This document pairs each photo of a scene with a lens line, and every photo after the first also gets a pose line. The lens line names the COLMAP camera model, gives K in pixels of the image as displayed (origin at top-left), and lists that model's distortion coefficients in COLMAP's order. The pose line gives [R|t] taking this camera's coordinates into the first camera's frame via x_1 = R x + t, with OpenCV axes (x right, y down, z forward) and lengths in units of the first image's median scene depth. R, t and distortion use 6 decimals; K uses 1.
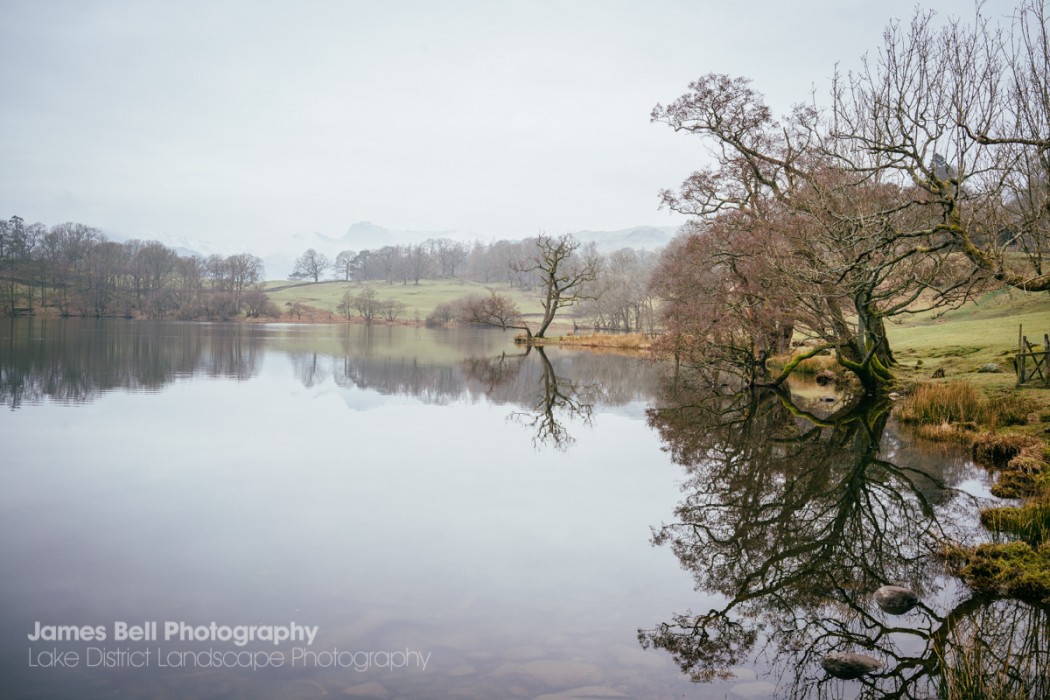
lens RADIAL K [[1070.8, 0, 523.4], [0, 1070.8, 348.3], [0, 0, 1]] dist [0.054116, -0.209439]
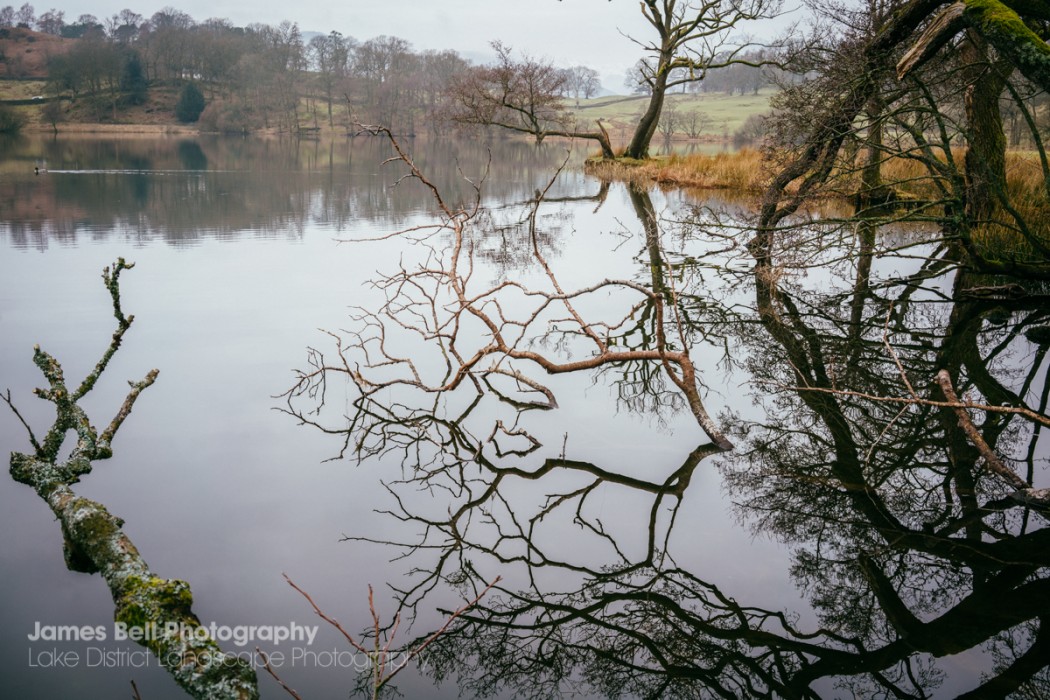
lens RADIAL K [[1070.8, 0, 523.4], [0, 1070.8, 348.3], [0, 0, 1]] dist [0.054116, -0.209439]
pose [[0.940862, 0.055879, -0.334149, 0.034213], [-0.000102, 0.986351, 0.164658, -0.001511], [0.338789, -0.154886, 0.928026, 0.157603]]
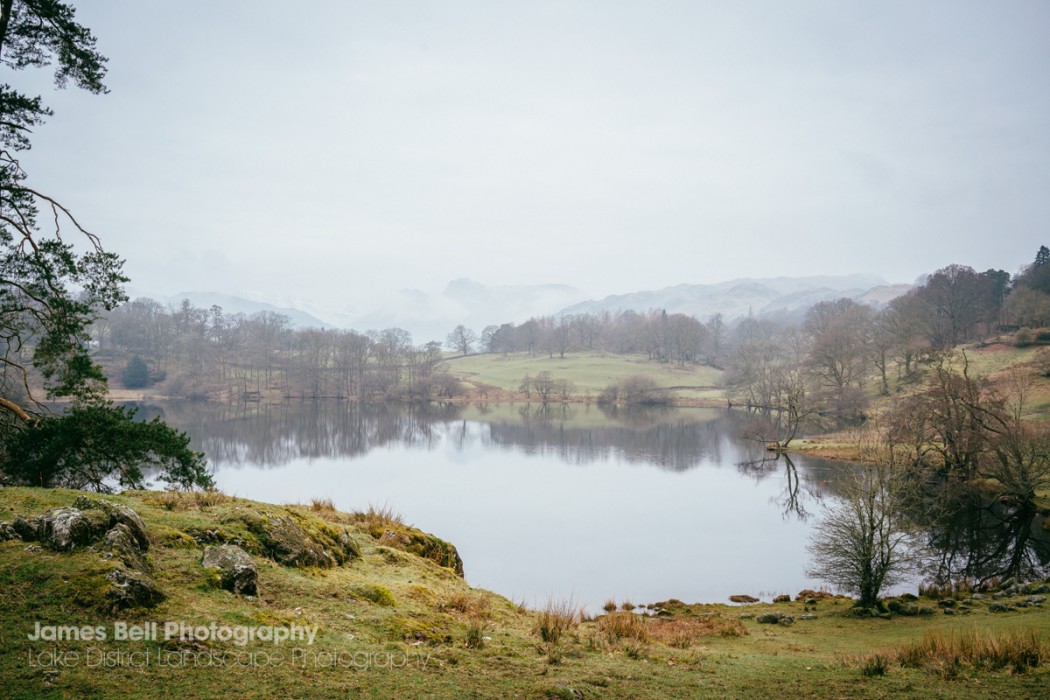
lens RADIAL K [[1070.8, 0, 523.4], [0, 1070.8, 348.3], [0, 0, 1]] dist [0.054116, -0.209439]
pose [[0.996073, -0.018310, -0.086621, -0.061768], [0.014176, 0.998742, -0.048098, -0.023224], [0.087393, 0.046681, 0.995080, -0.159278]]
